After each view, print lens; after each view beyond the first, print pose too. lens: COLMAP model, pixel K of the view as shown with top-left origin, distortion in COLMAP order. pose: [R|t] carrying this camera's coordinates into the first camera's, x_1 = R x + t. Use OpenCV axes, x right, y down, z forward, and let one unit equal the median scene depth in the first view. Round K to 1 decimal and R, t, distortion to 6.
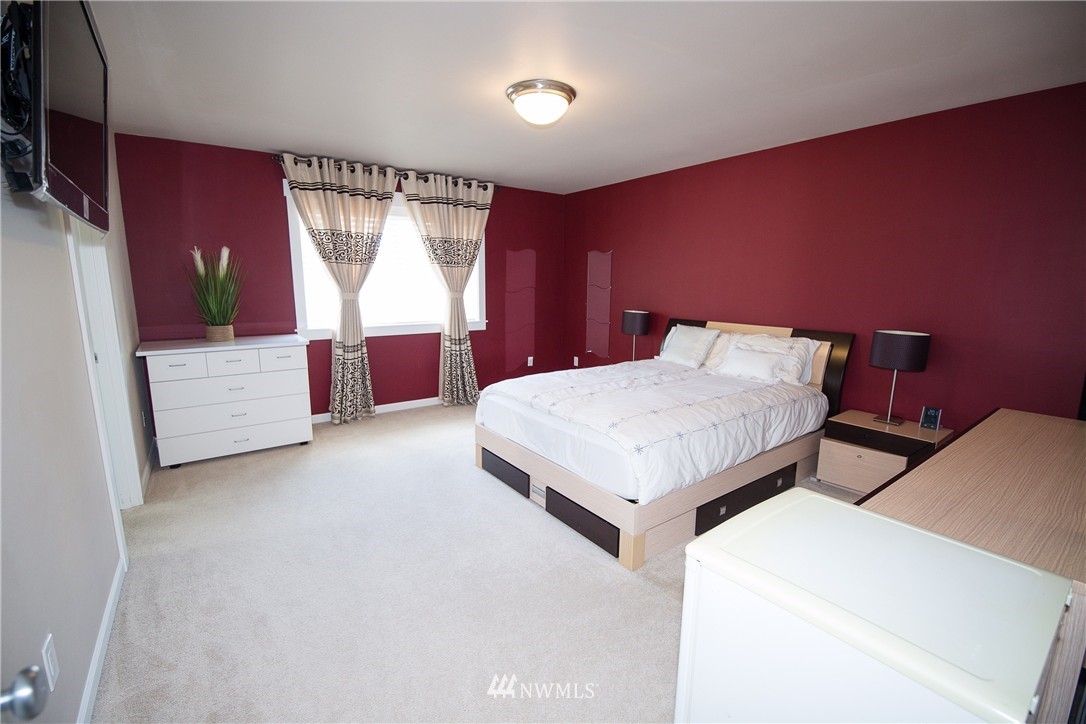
lens RADIAL K [[467.9, 0, 541.6], [0, 467.9, 361.0], [0, 0, 1]] dist [0.000553, -0.011582]
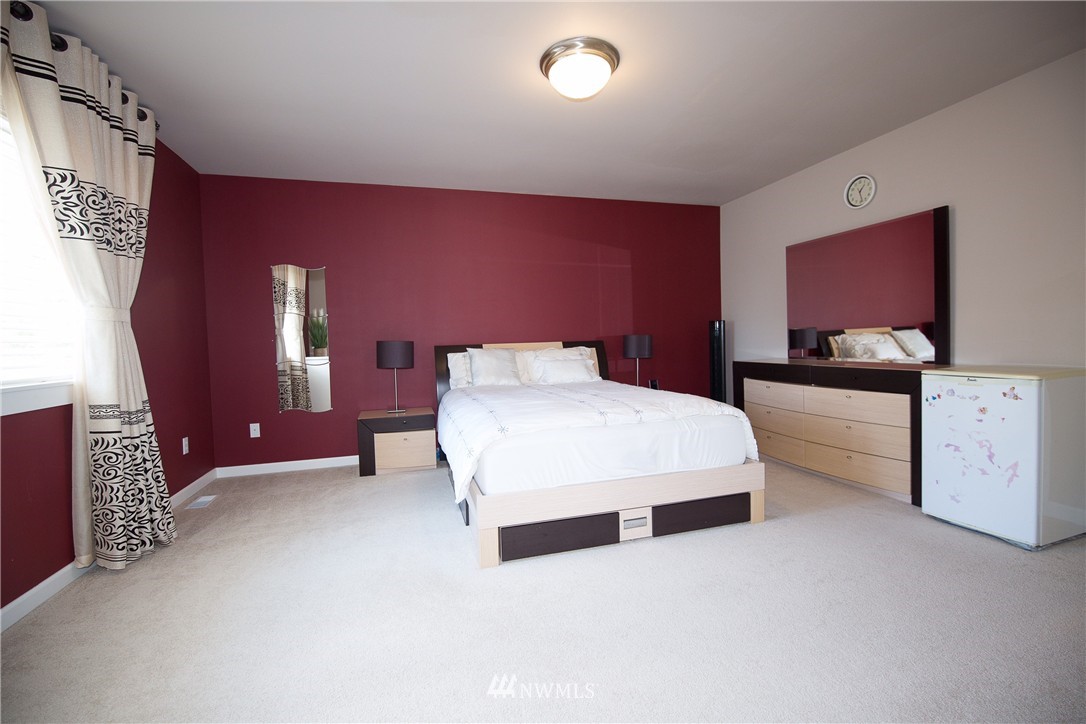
lens RADIAL K [[467.9, 0, 541.6], [0, 467.9, 361.0], [0, 0, 1]] dist [0.000553, -0.011582]
pose [[0.336650, -0.059316, 0.939760, -0.500332], [0.195599, 0.980650, -0.008173, -0.014648], [-0.921090, 0.186567, 0.341738, 0.503040]]
